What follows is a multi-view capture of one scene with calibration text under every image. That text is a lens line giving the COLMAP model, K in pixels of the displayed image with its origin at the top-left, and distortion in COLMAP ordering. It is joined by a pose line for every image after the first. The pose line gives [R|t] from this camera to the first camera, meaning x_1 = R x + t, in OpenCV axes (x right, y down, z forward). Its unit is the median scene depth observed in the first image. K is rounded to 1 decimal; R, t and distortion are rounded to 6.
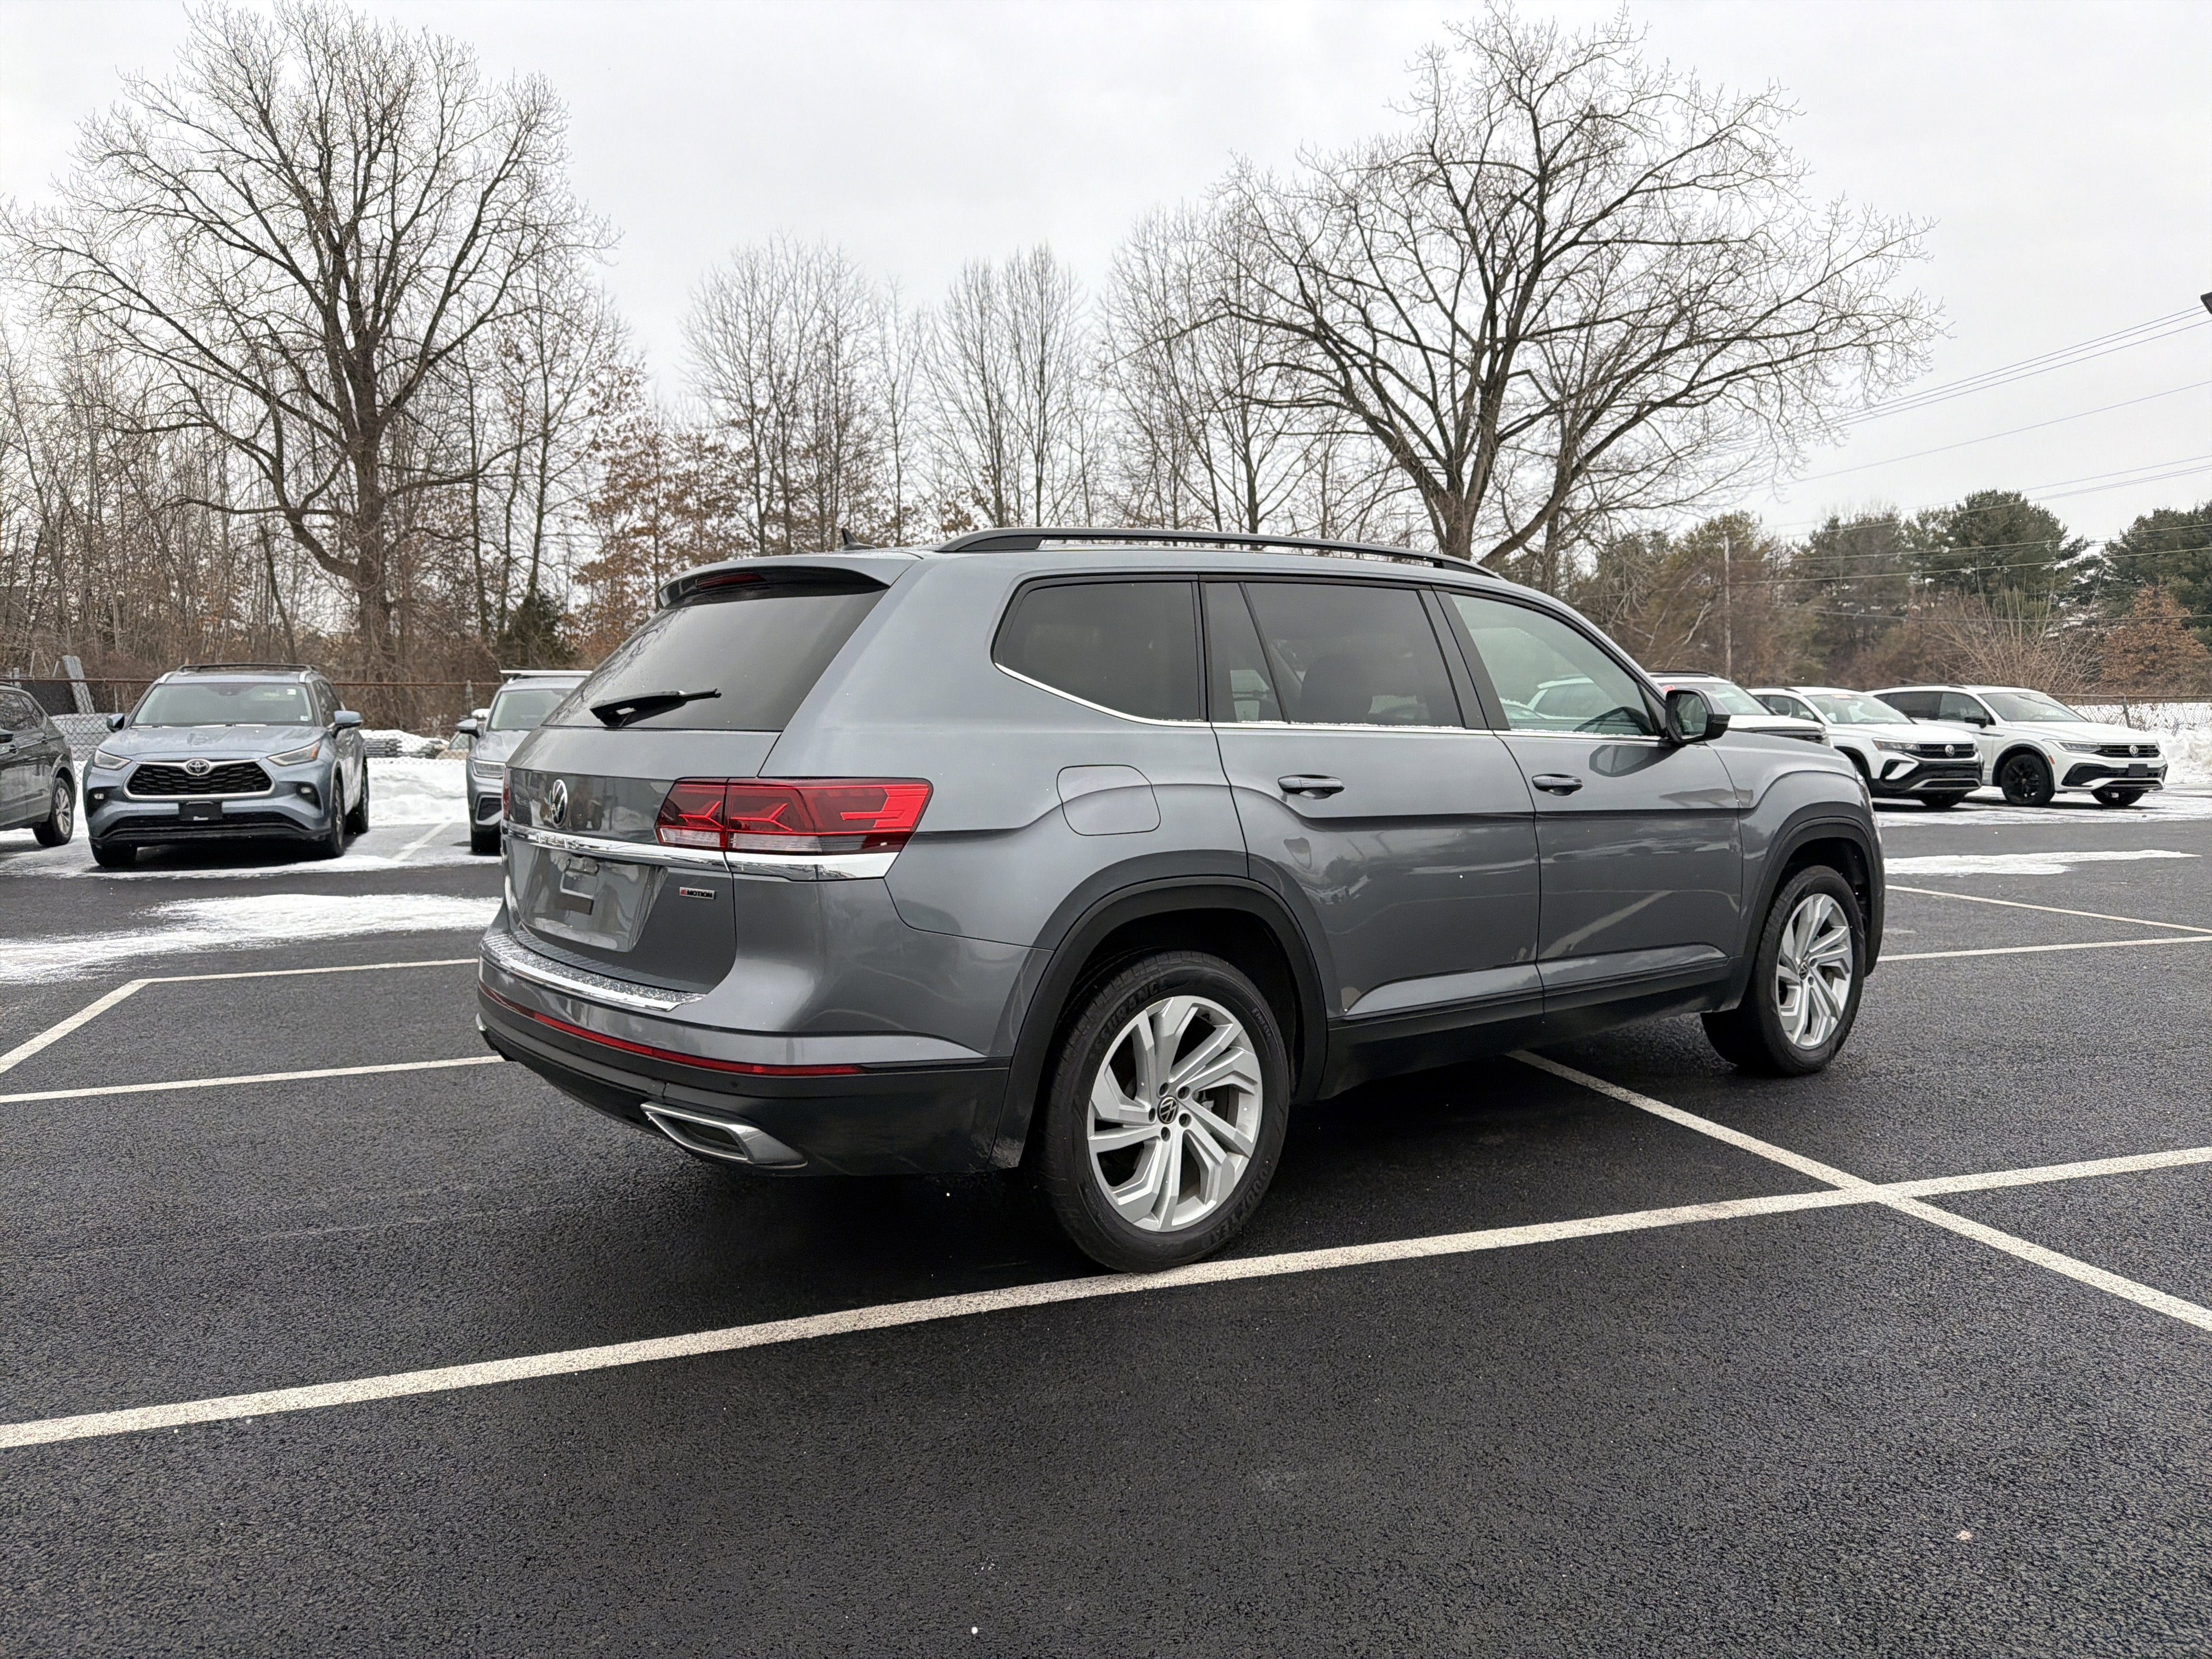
lens RADIAL K [[1582.1, 0, 1101.0], [0, 1582.1, 829.8], [0, 0, 1]] dist [-0.001487, 0.003986]
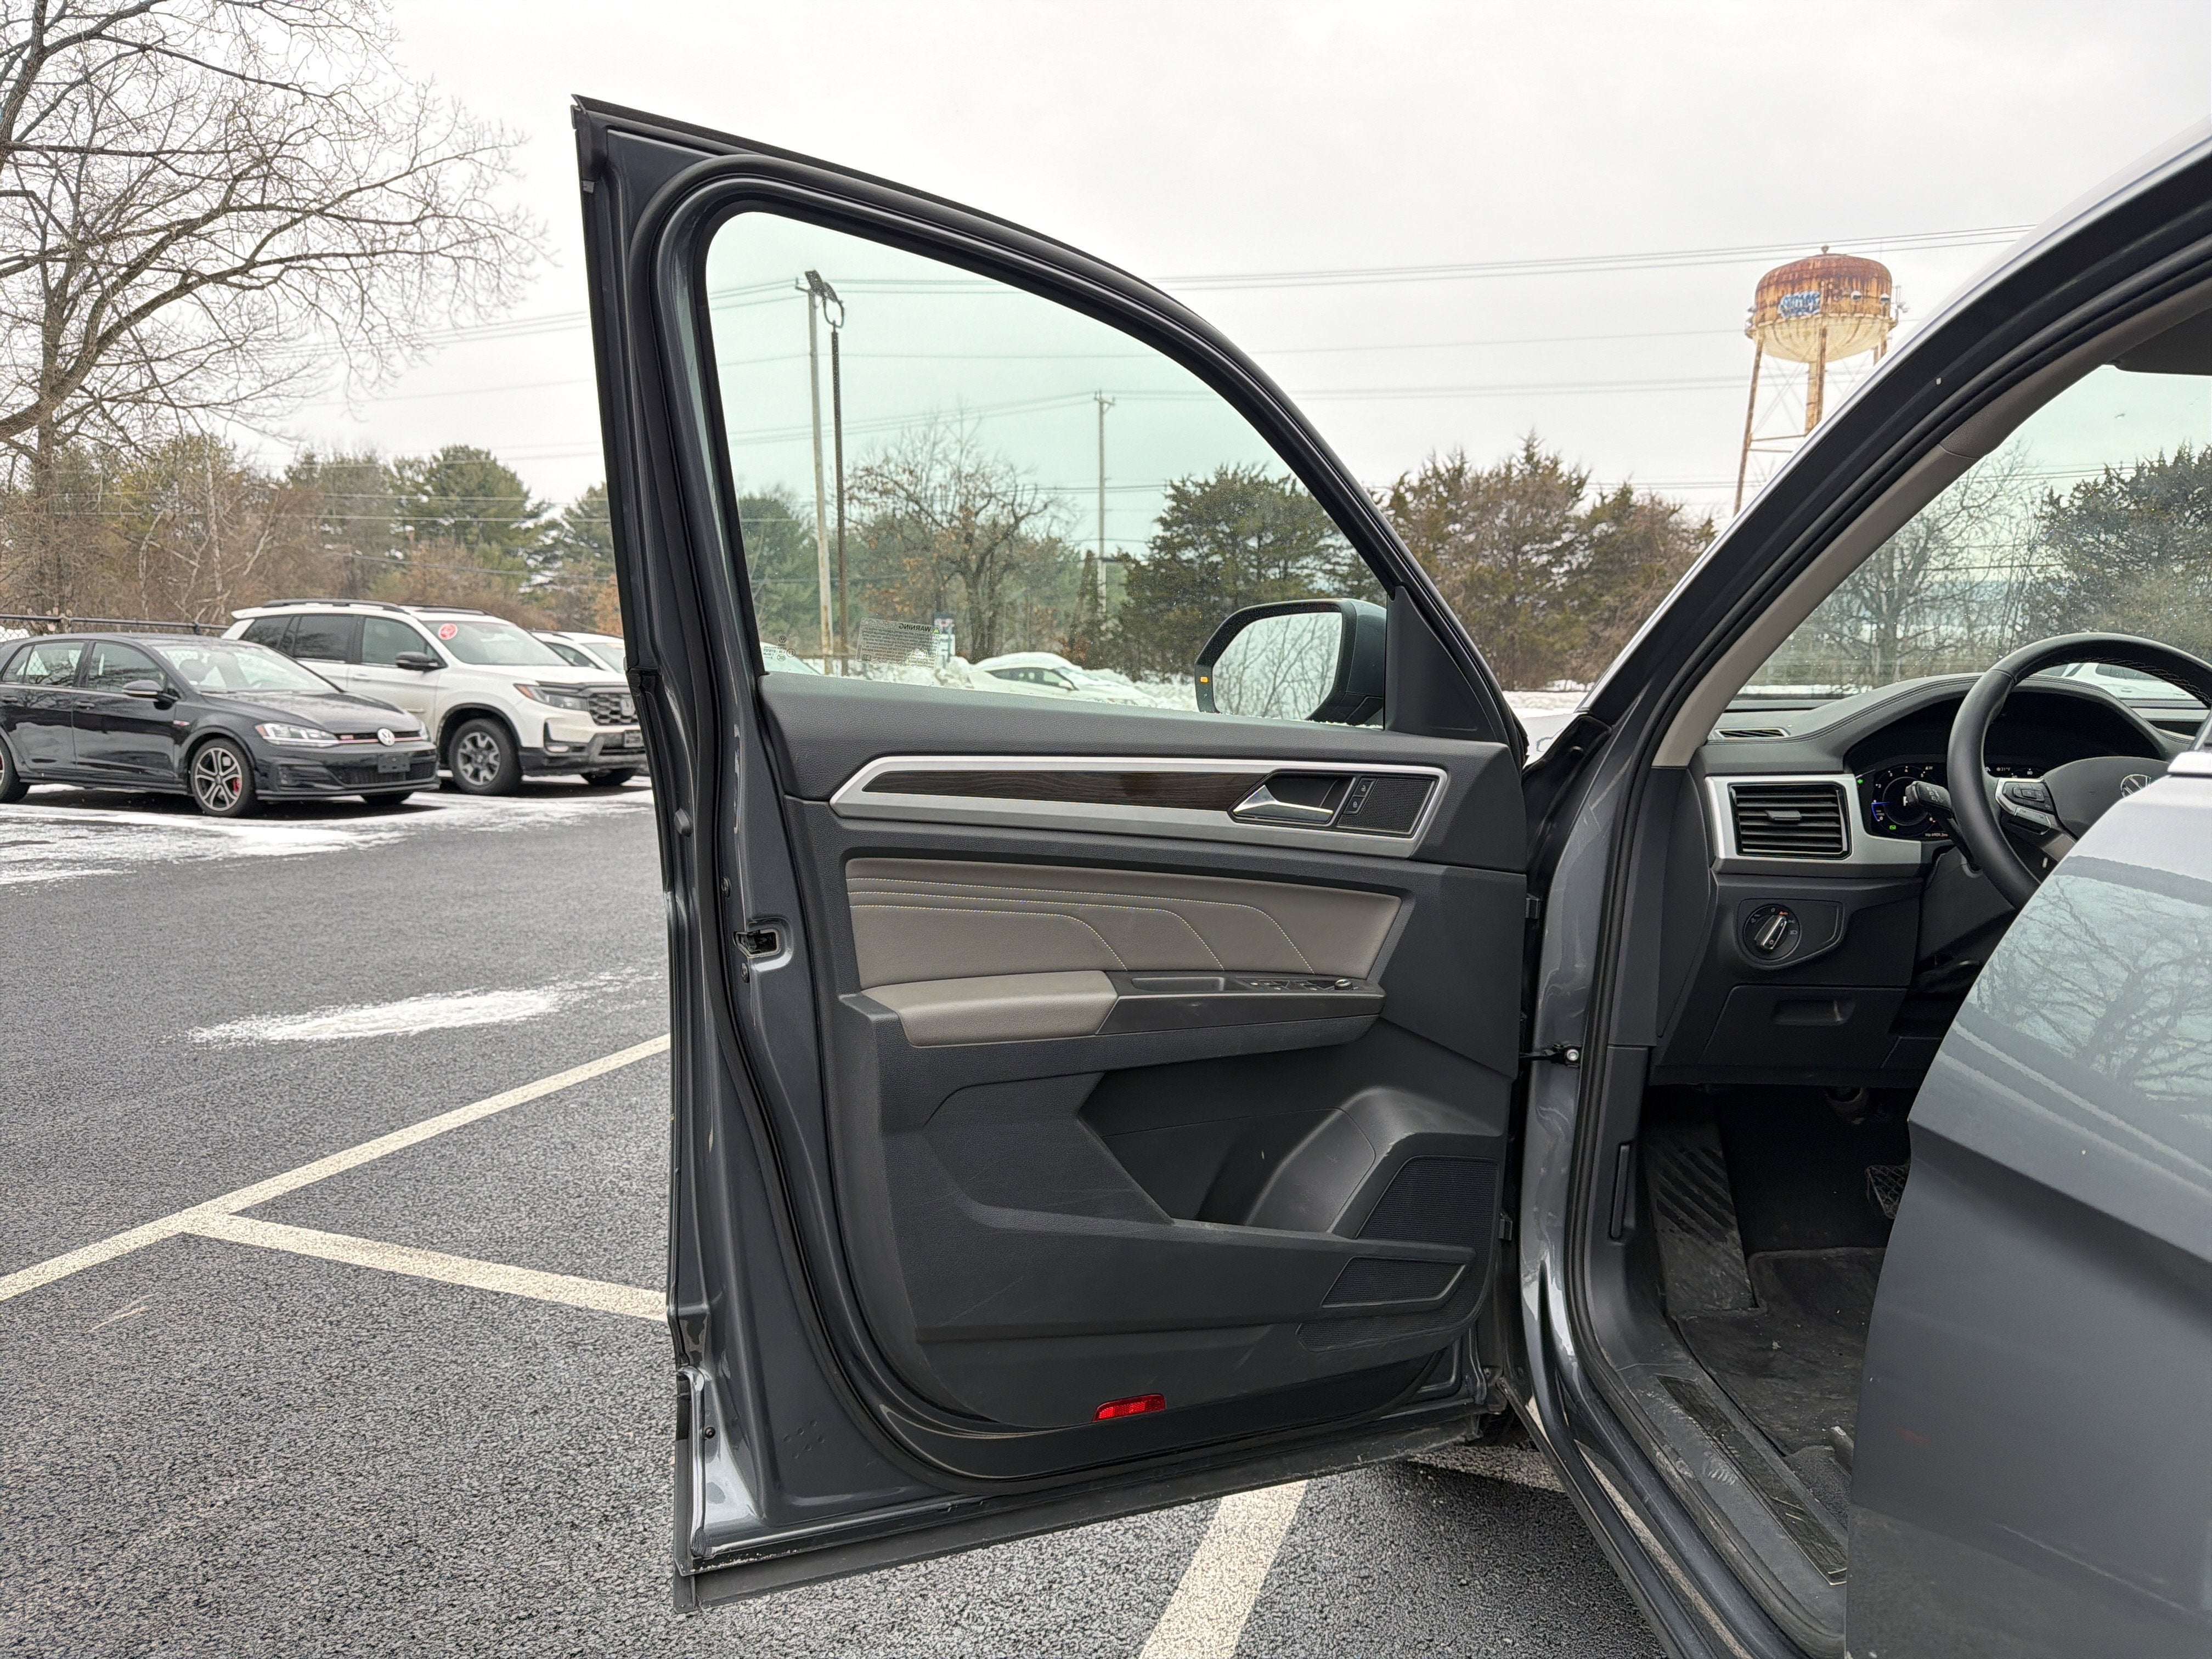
lens RADIAL K [[1582.1, 0, 1101.0], [0, 1582.1, 829.8], [0, 0, 1]] dist [-0.001487, 0.003986]
pose [[0.616163, -0.063353, 0.785066, -0.019137], [0.036791, 0.997987, 0.051659, -0.008259], [-0.786759, -0.002947, 0.617254, 0.113989]]
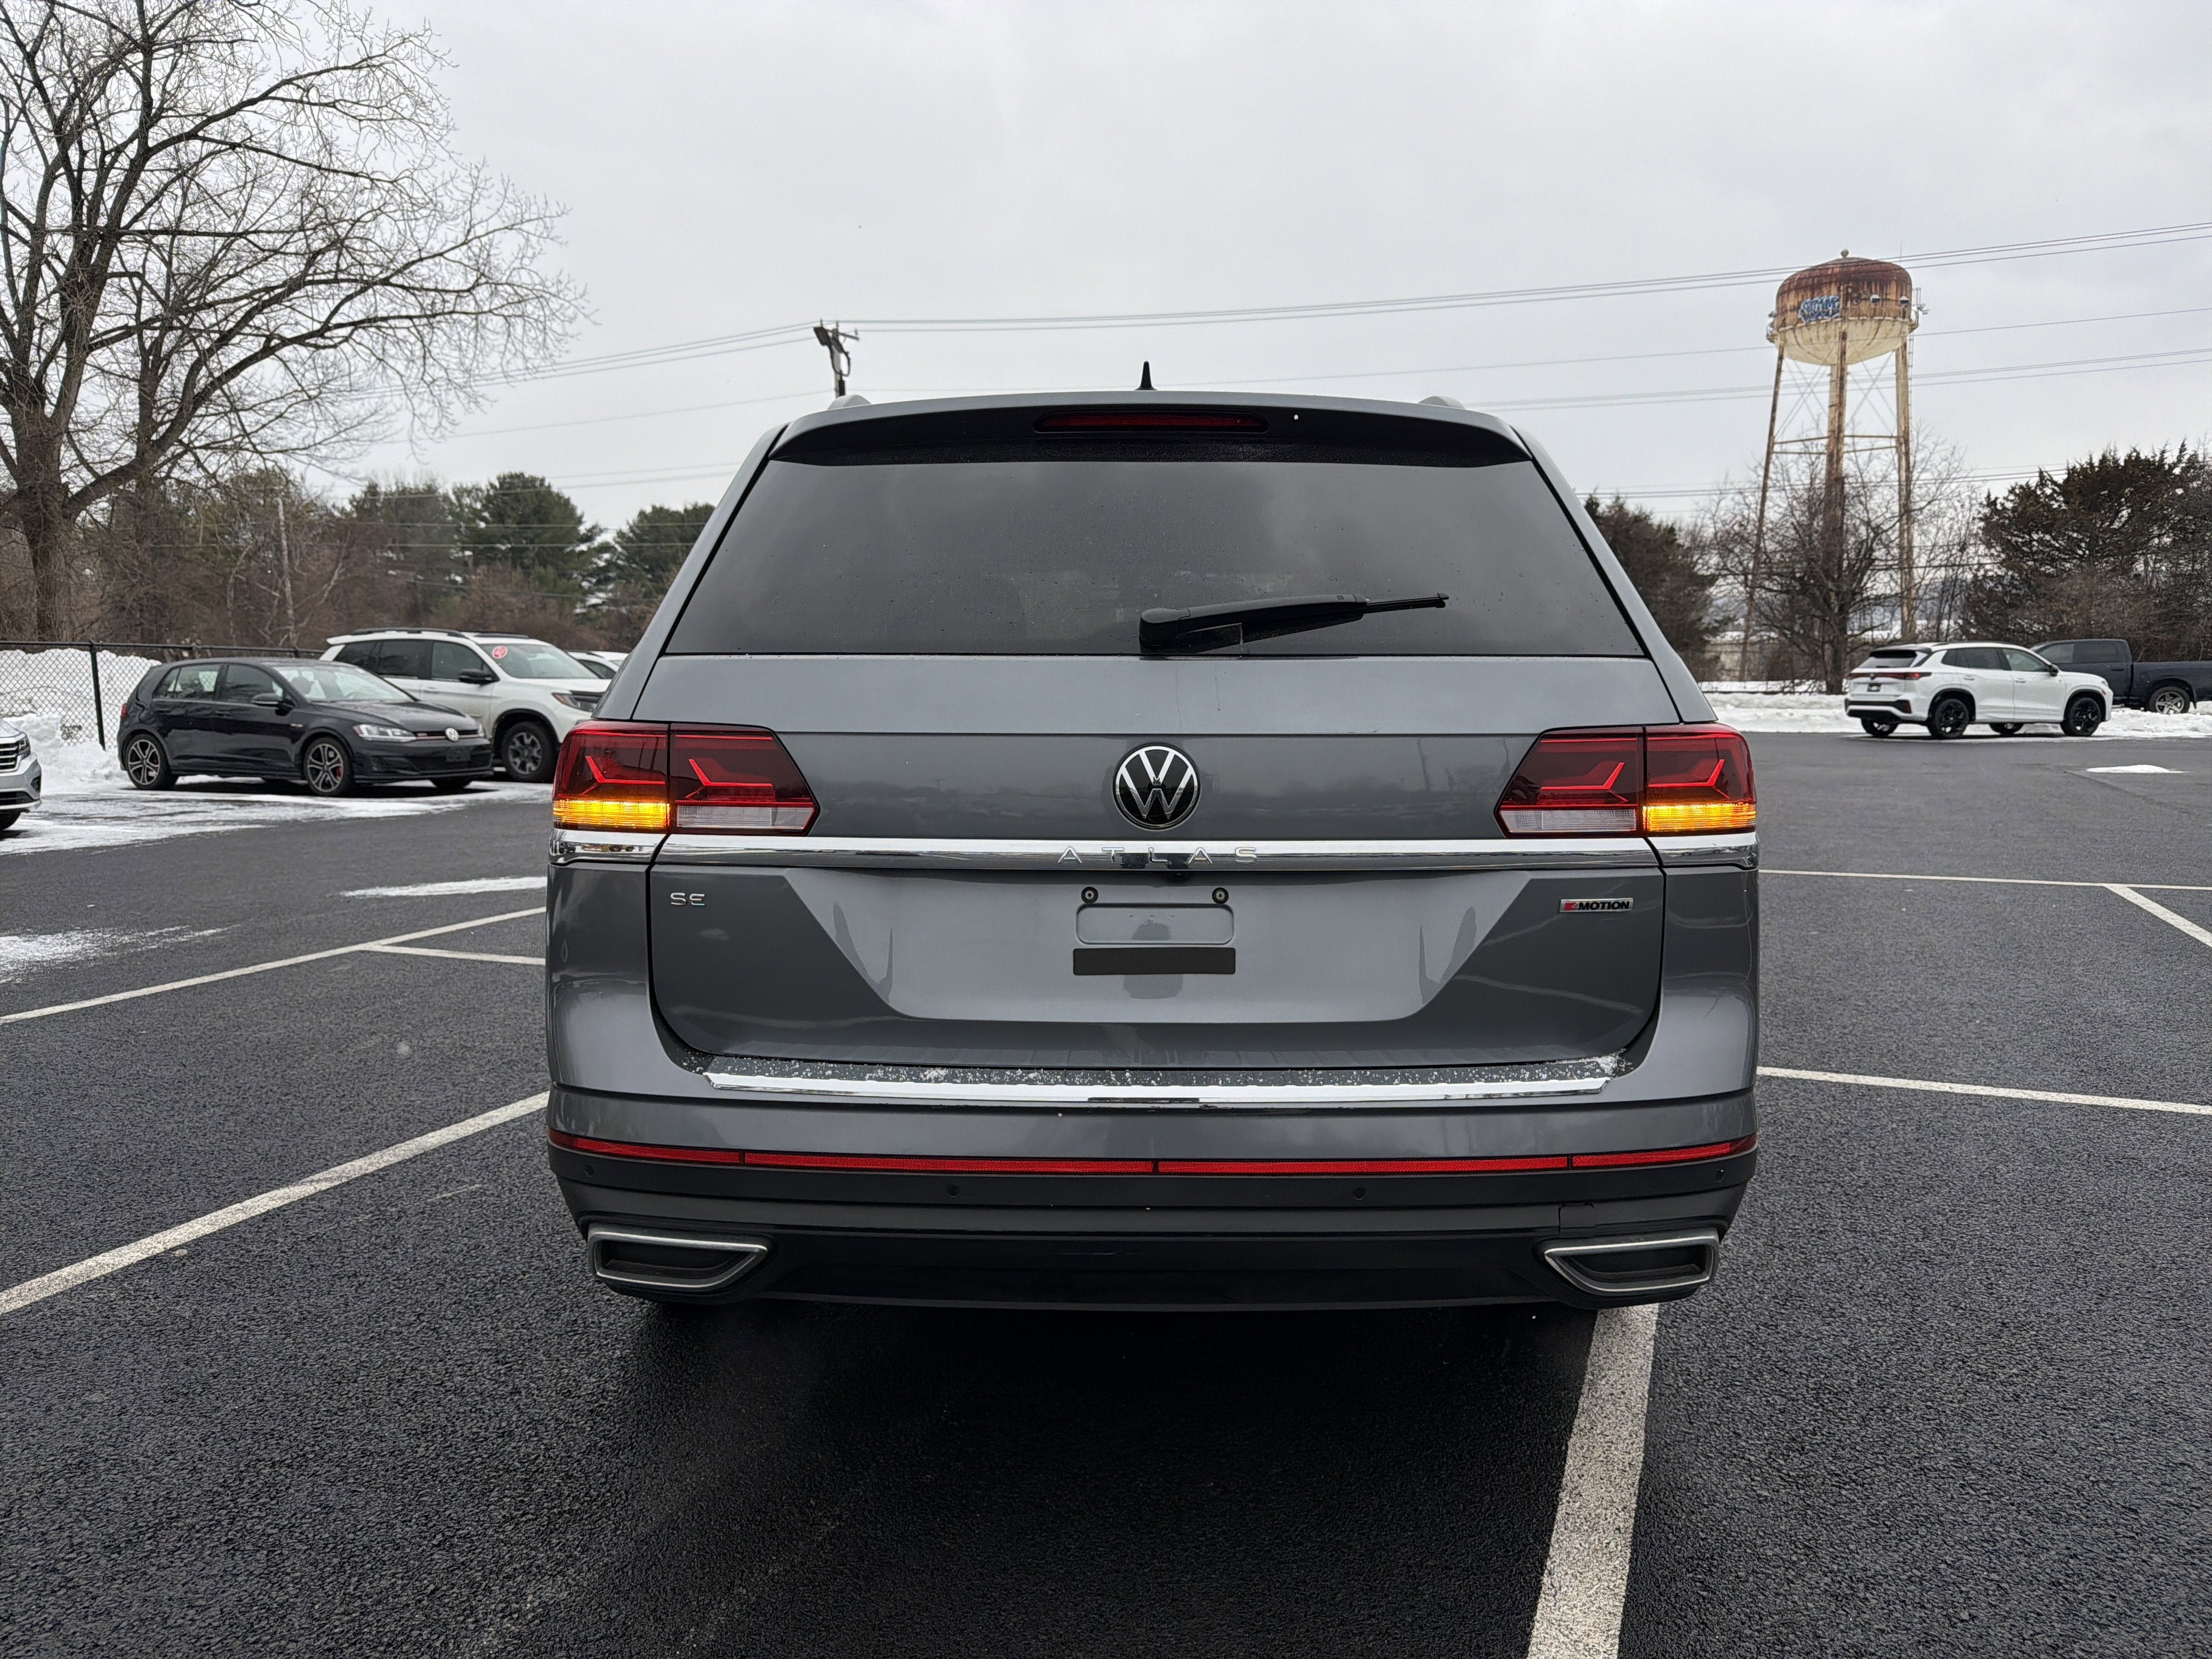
lens RADIAL K [[1577.1, 0, 1106.0], [0, 1577.1, 829.5], [0, 0, 1]] dist [0.005586, -0.000884]
pose [[0.638489, -0.066089, 0.766788, -0.055696], [0.050798, 0.997753, 0.043698, -0.001886], [-0.767953, 0.011051, 0.640411, 0.046661]]
